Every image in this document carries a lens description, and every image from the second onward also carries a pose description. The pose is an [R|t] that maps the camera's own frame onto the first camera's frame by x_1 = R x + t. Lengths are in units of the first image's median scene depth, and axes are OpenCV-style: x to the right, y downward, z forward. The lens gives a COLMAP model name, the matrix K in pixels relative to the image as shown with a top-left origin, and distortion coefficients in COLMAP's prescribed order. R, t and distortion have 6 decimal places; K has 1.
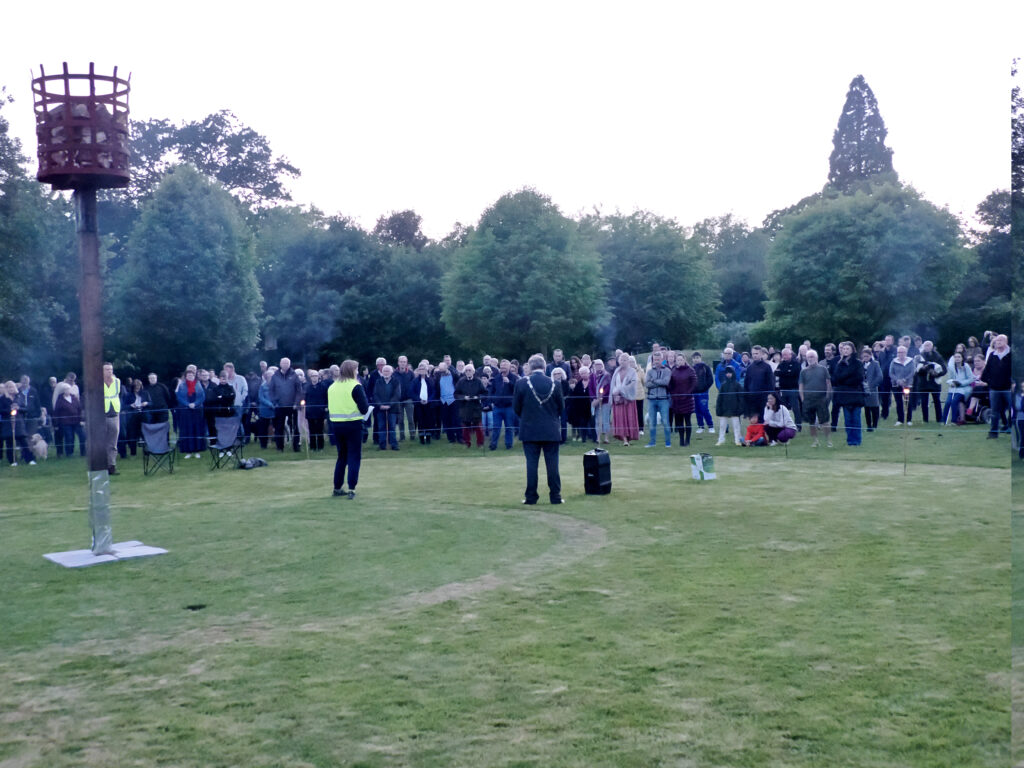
lens RADIAL K [[1308.2, 0, 512.0], [0, 1308.2, 384.0], [0, 0, 1]] dist [0.042856, 0.008483]
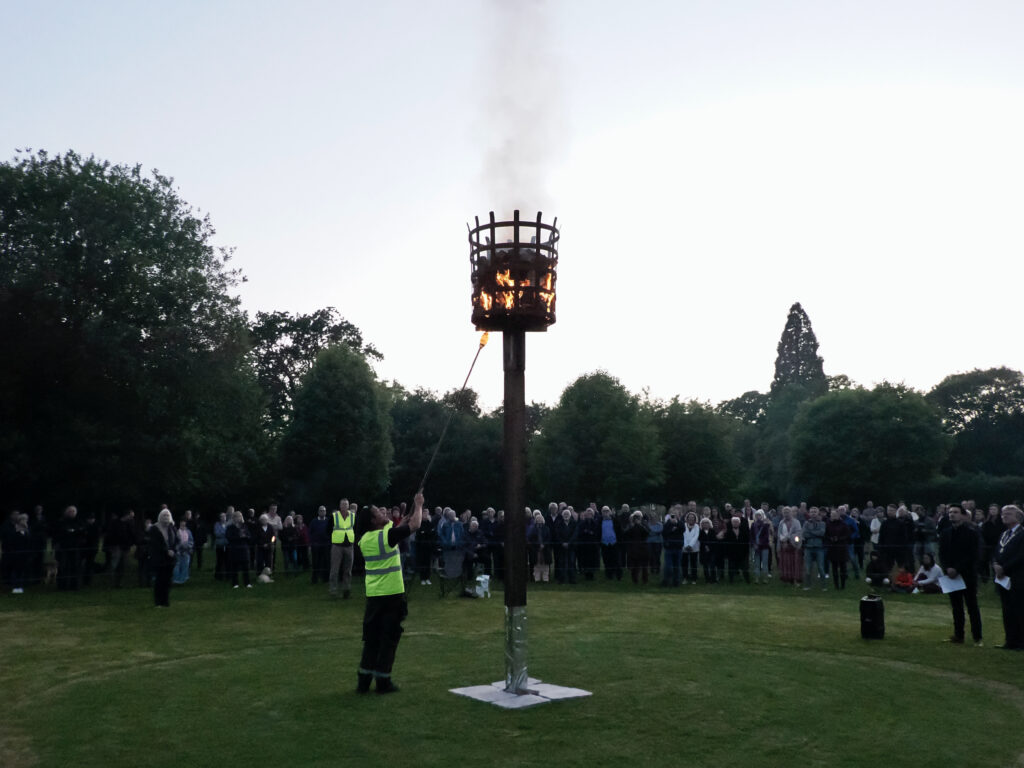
lens RADIAL K [[992.7, 0, 512.0], [0, 992.7, 384.0], [0, 0, 1]] dist [-0.000905, -0.001658]
pose [[0.999143, 0.038441, 0.015348, -0.090592], [-0.035856, 0.989064, -0.143061, 0.001758], [-0.020679, 0.142388, 0.989595, 0.060654]]
